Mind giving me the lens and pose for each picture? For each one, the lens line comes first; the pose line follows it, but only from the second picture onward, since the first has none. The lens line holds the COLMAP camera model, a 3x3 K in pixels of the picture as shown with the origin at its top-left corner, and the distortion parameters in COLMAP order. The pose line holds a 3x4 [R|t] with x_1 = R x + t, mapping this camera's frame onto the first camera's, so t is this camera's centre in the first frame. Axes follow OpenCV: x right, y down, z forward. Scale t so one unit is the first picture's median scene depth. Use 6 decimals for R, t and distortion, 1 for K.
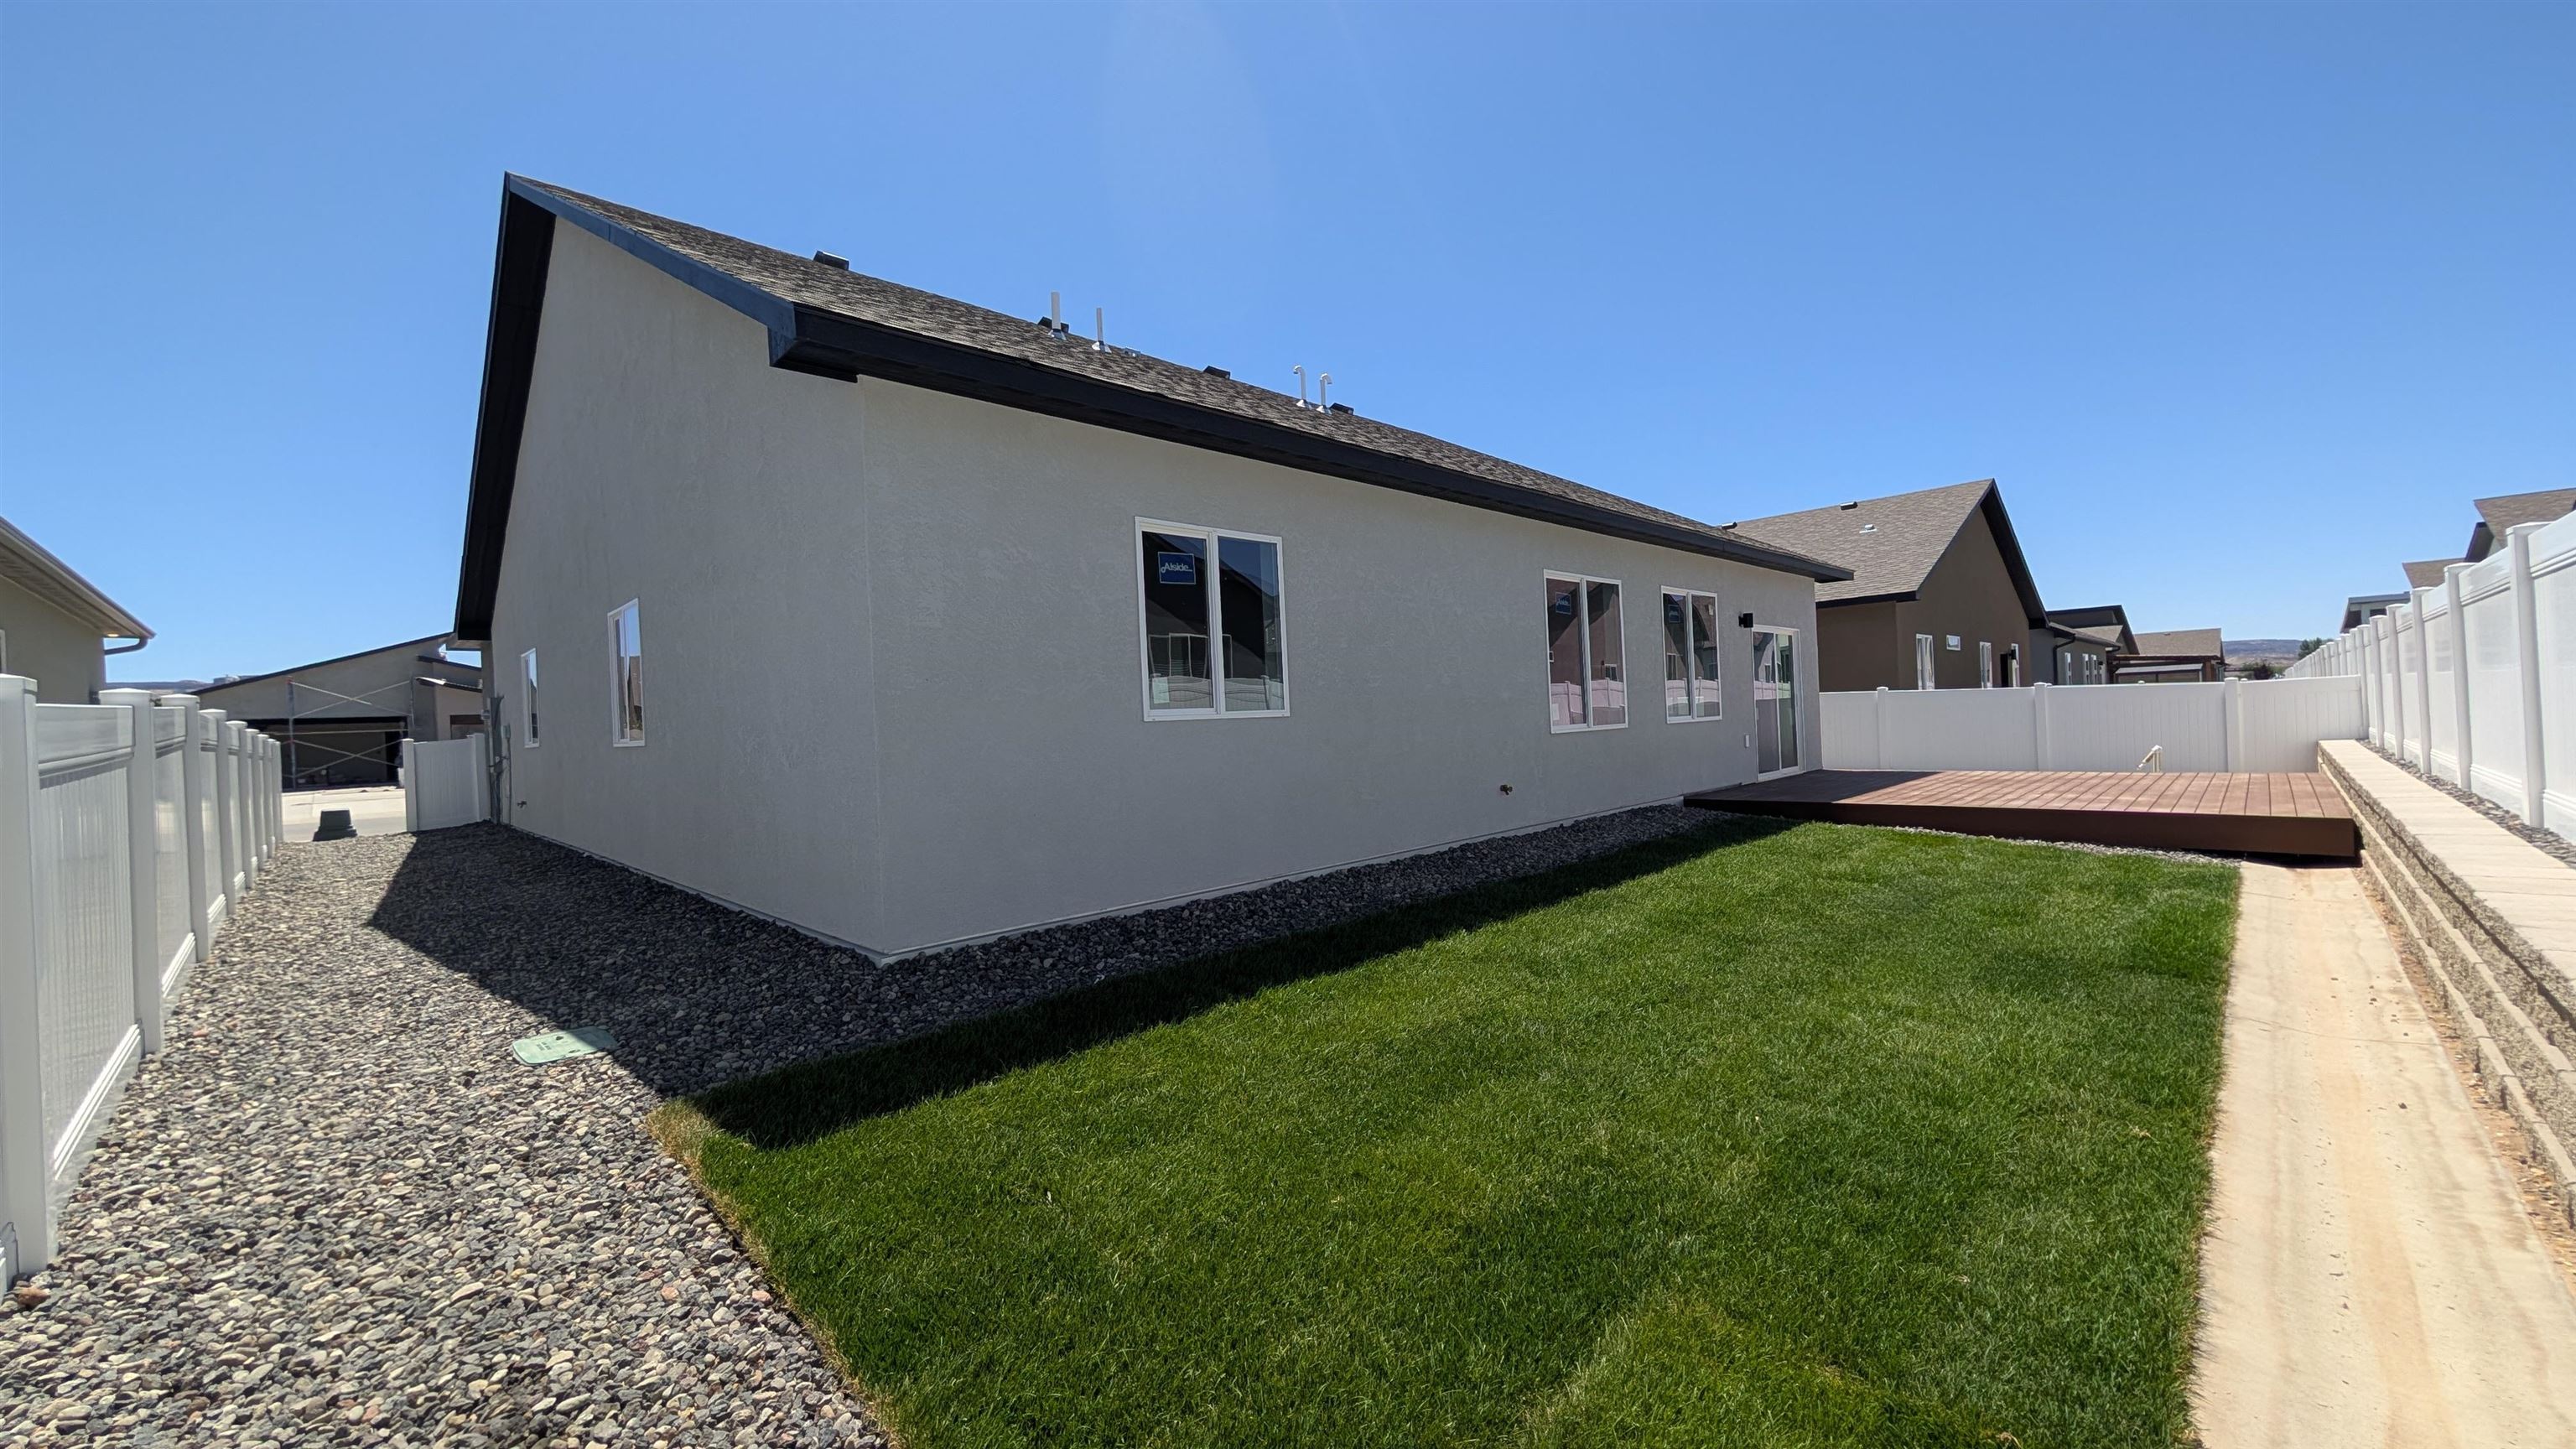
lens RADIAL K [[977.9, 0, 1288.0], [0, 977.9, 724.5], [0, 0, 1]] dist [0.000438, 0.000007]
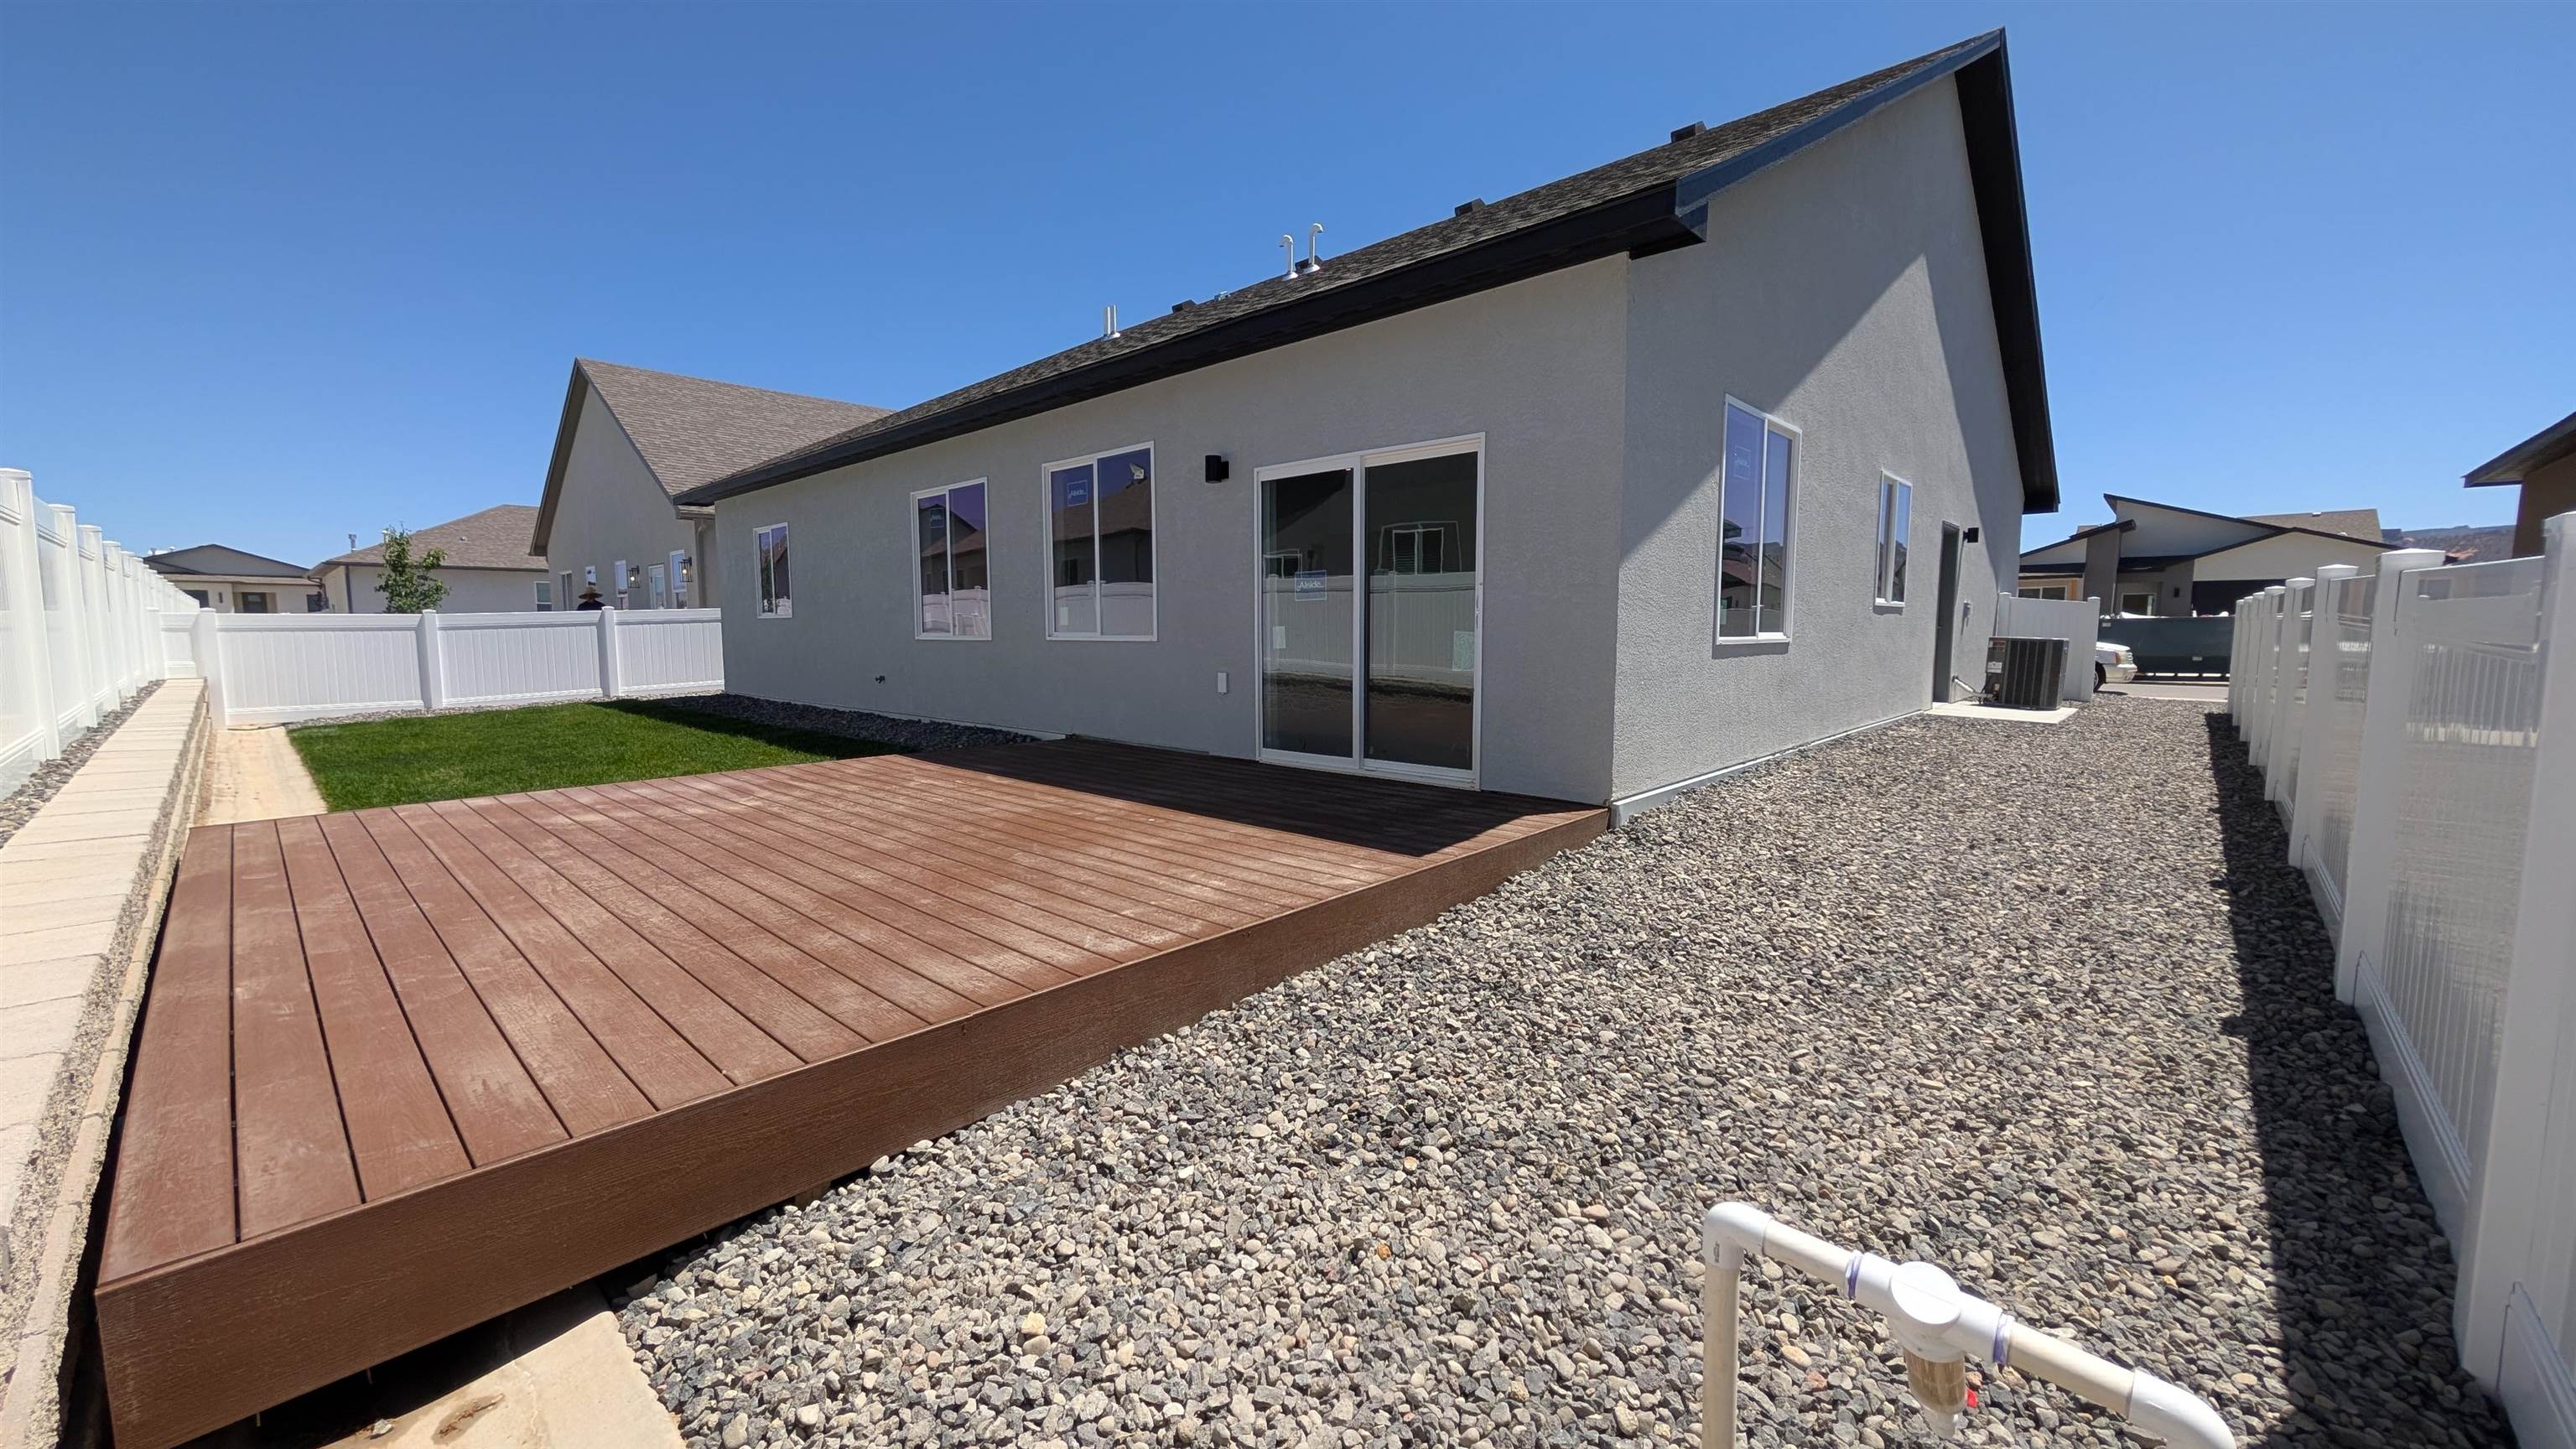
lens RADIAL K [[977.9, 0, 1288.0], [0, 977.9, 724.5], [0, 0, 1]] dist [0.000438, 0.000007]
pose [[0.028163, 0.144383, -0.989121, 1.229961], [-0.001550, 0.989519, 0.144397, -0.049995], [0.999602, -0.002534, 0.028092, 1.209458]]
